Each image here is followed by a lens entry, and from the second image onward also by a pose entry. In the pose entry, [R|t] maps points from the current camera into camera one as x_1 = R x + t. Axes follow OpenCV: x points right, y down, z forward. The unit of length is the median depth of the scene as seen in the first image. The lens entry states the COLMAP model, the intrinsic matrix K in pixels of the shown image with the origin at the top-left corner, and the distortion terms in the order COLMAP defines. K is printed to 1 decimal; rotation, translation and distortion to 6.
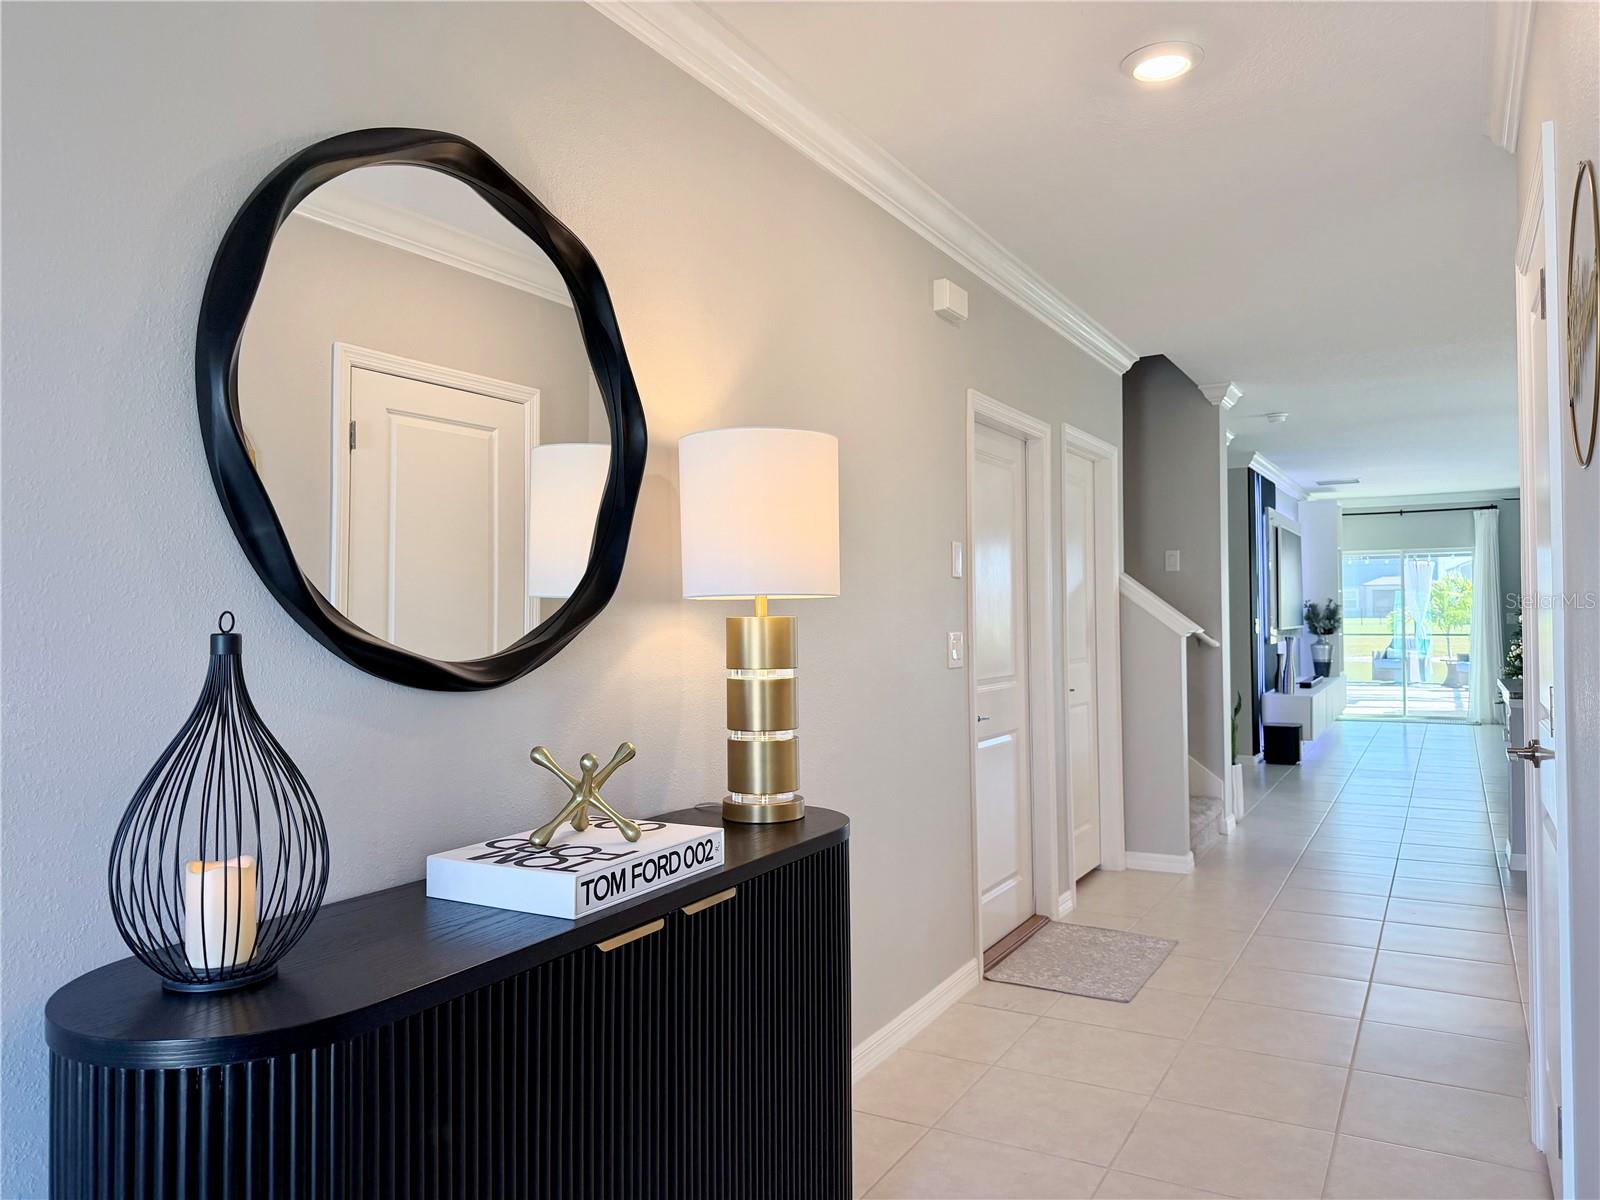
lens RADIAL K [[1129.2, 0, 801.2], [0, 1129.2, 603.0], [0, 0, 1]] dist [0.091654, -0.056065]
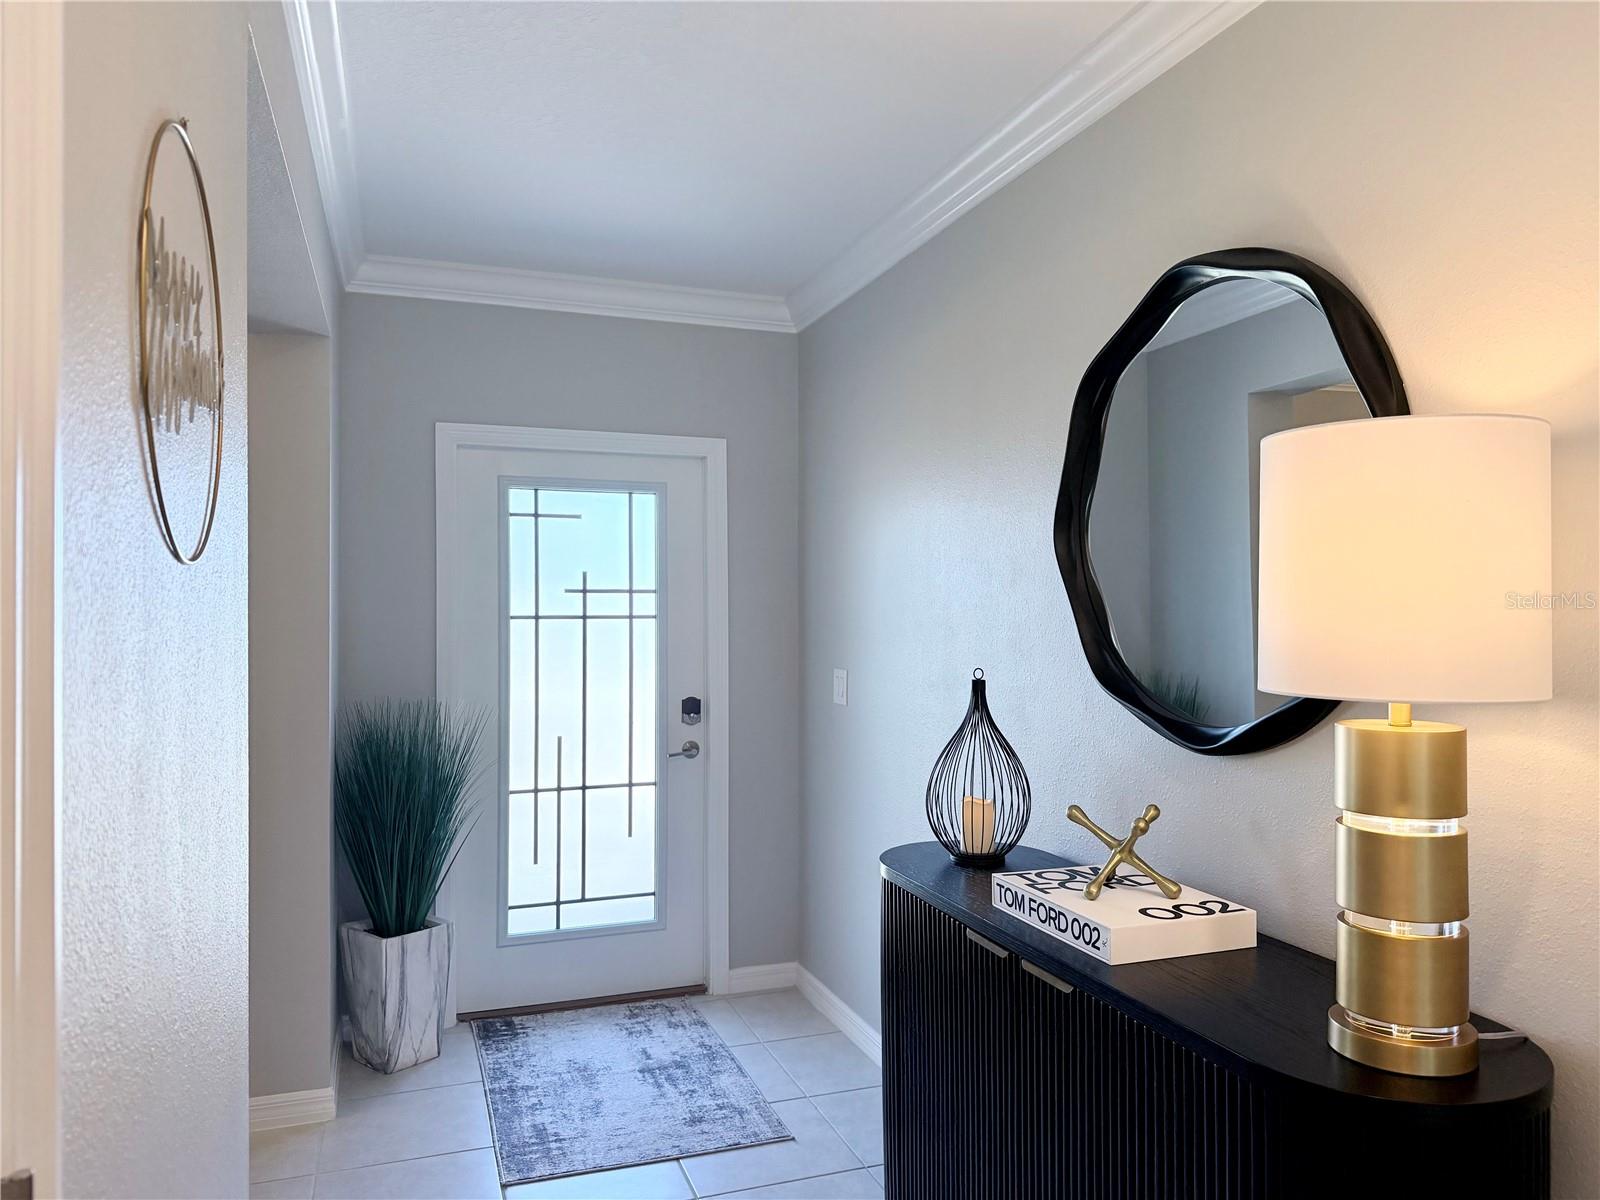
lens RADIAL K [[1129.2, 0, 800.9], [0, 1129.2, 604.0], [0, 0, 1]] dist [0.091654, -0.056065]
pose [[-0.655758, 0.006427, -0.754944, 0.898129], [0.007248, 0.999971, 0.002218, -0.083937], [0.754937, -0.004018, -0.655785, 1.563489]]
